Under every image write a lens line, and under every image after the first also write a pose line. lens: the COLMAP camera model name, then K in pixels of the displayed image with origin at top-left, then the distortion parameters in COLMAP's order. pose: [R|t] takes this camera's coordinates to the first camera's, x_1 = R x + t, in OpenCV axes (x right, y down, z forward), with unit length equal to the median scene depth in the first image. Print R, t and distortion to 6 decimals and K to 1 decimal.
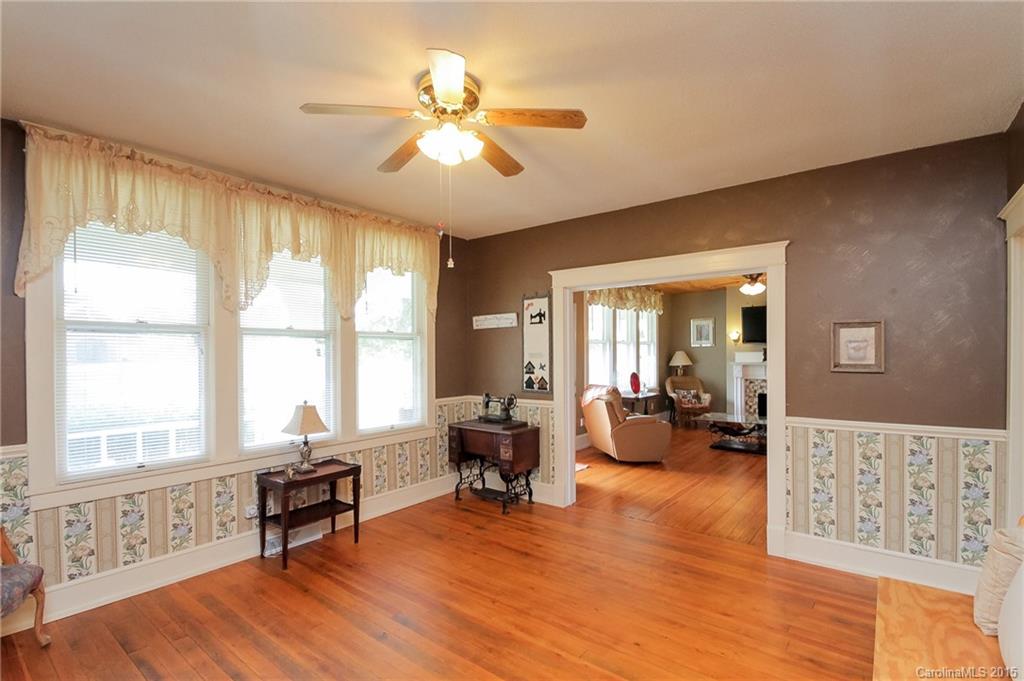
lens RADIAL K [[481.6, 0, 517.4], [0, 481.6, 357.8], [0, 0, 1]] dist [0.003920, -0.004657]
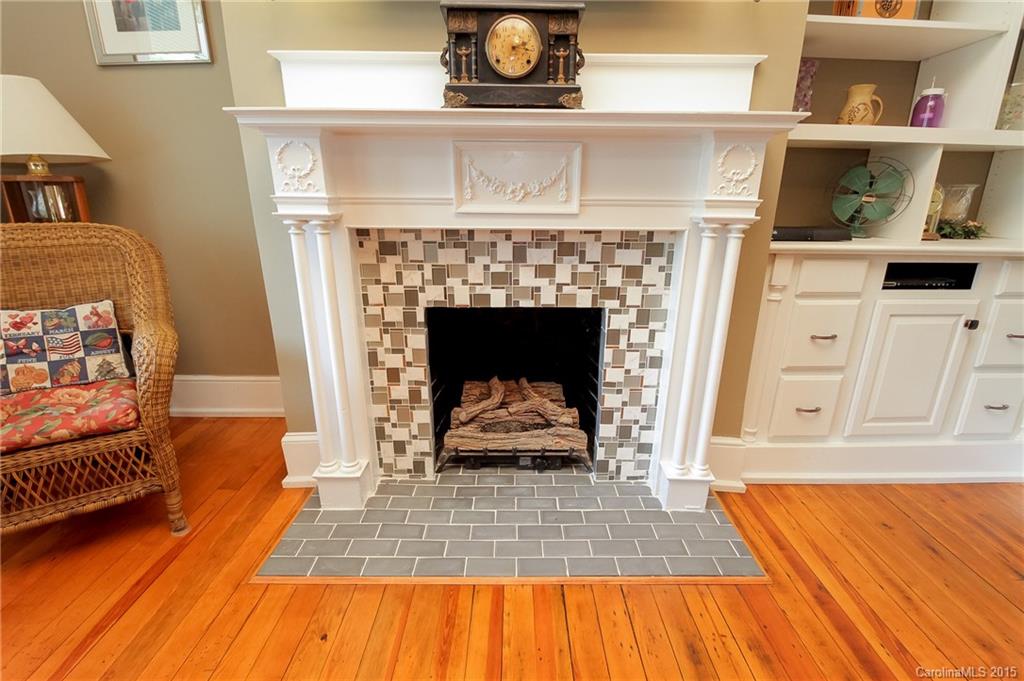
lens RADIAL K [[481.6, 0, 515.3], [0, 481.6, 362.9], [0, 0, 1]] dist [0.003920, -0.004657]
pose [[0.787260, -0.181550, 0.589289, 0.406886], [-0.004869, 0.953814, 0.300359, 0.037125], [-0.616602, -0.239330, 0.750015, 0.820963]]
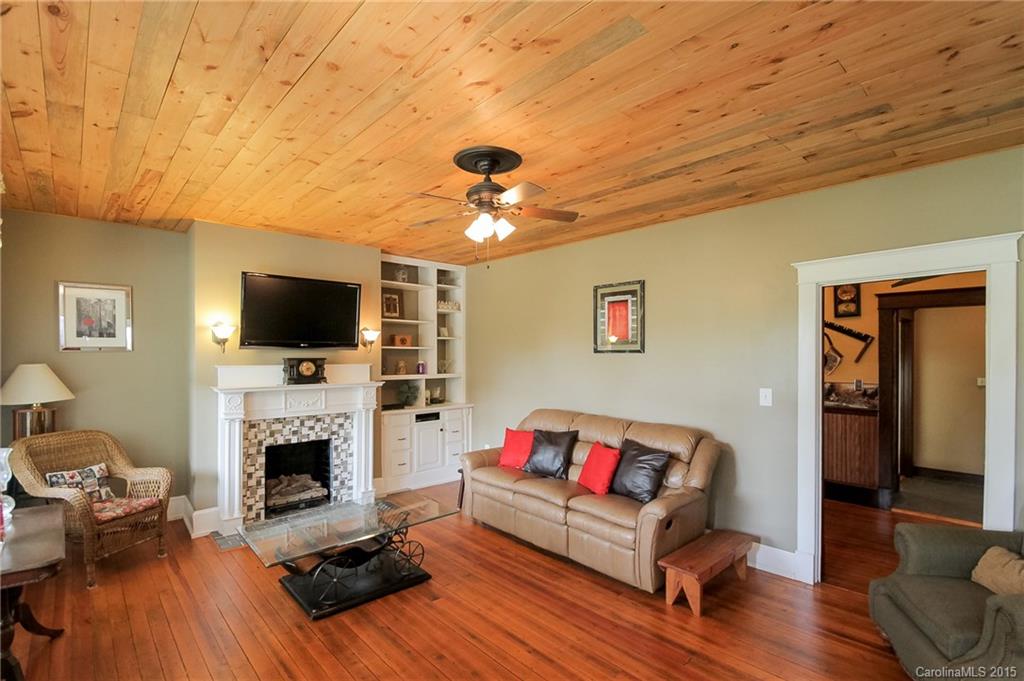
lens RADIAL K [[481.6, 0, 520.5], [0, 481.6, 354.8], [0, 0, 1]] dist [0.003920, -0.004657]
pose [[0.161100, 0.004955, 0.986926, 0.038058], [0.005977, 0.999964, -0.005996, -0.018268], [-0.986920, 0.006864, 0.161064, 0.643001]]
